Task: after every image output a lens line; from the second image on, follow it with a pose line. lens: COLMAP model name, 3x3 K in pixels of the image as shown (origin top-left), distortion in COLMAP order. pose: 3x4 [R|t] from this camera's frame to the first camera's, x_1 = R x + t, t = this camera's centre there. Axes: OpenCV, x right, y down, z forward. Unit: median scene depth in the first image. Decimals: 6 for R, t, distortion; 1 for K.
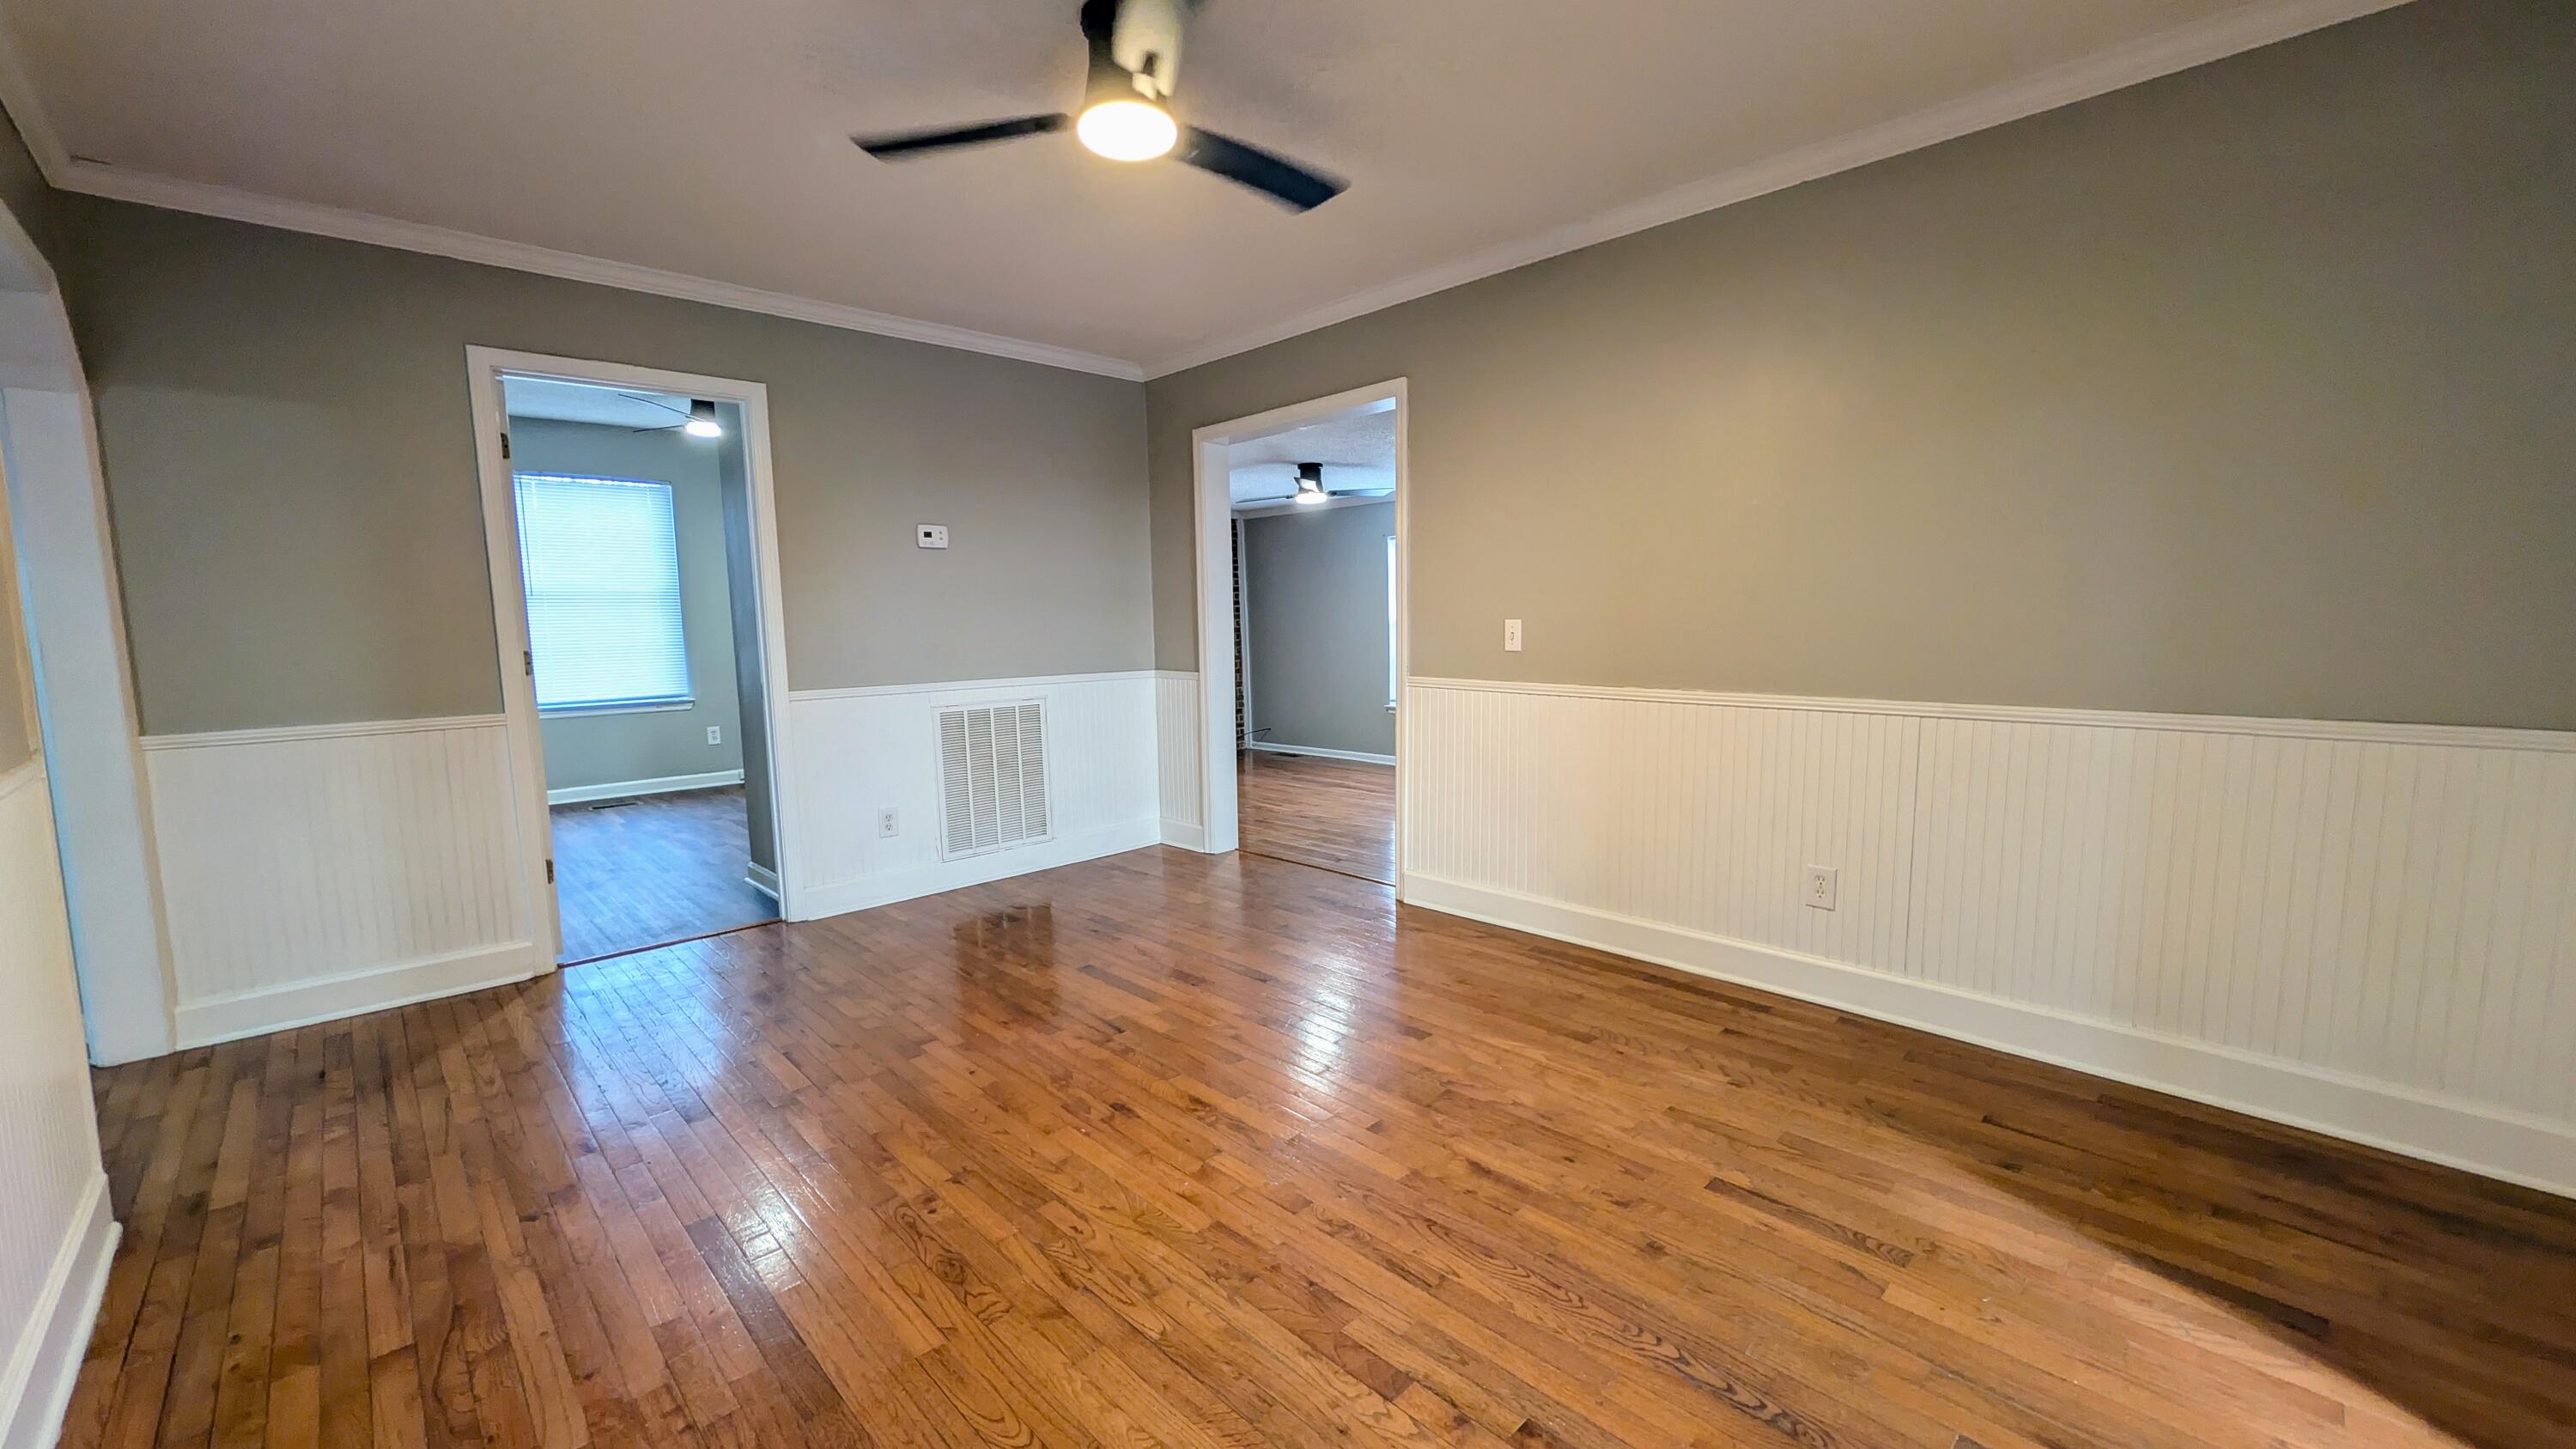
lens RADIAL K [[967.5, 0, 1293.4], [0, 967.5, 724.9], [0, 0, 1]] dist [-0.000924, -0.000051]
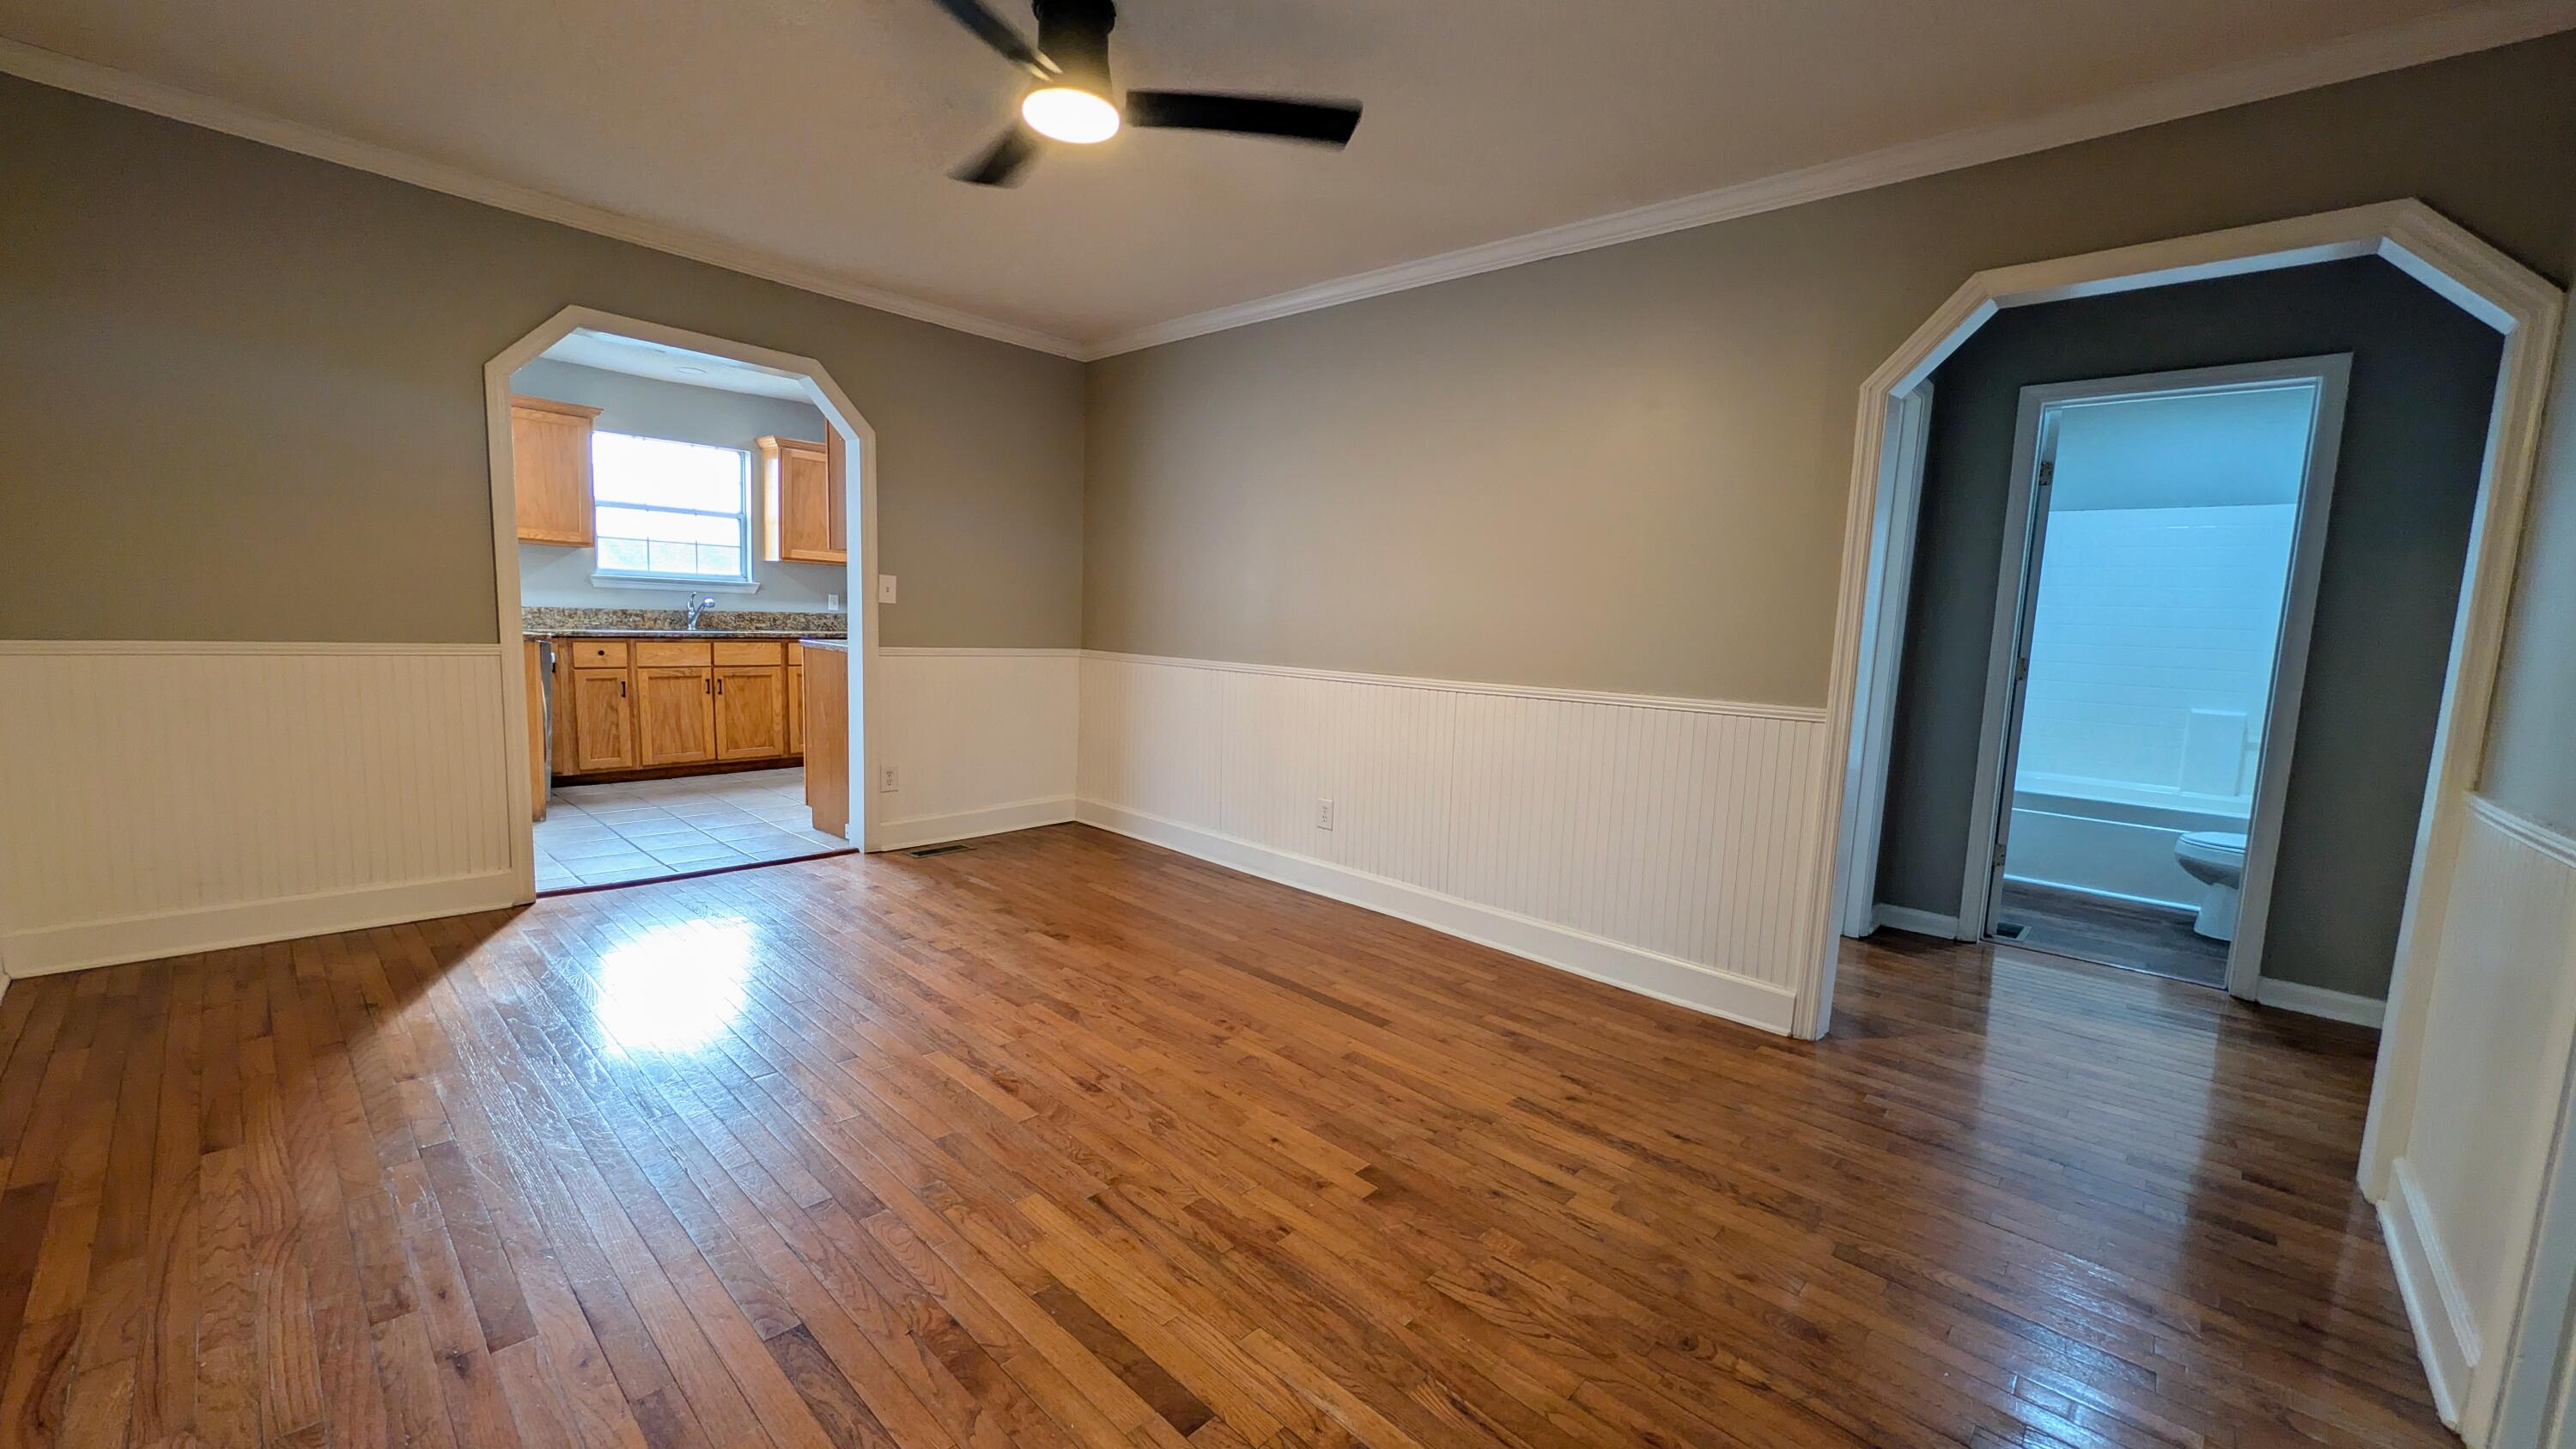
lens RADIAL K [[979.8, 0, 1283.7], [0, 979.8, 721.8], [0, 0, 1]] dist [0.002193, 0.000036]
pose [[-0.998604, -0.024014, -0.047037, -0.341794], [-0.033646, 0.975781, 0.216149, -0.200245], [0.040707, 0.217430, -0.975227, 2.034162]]
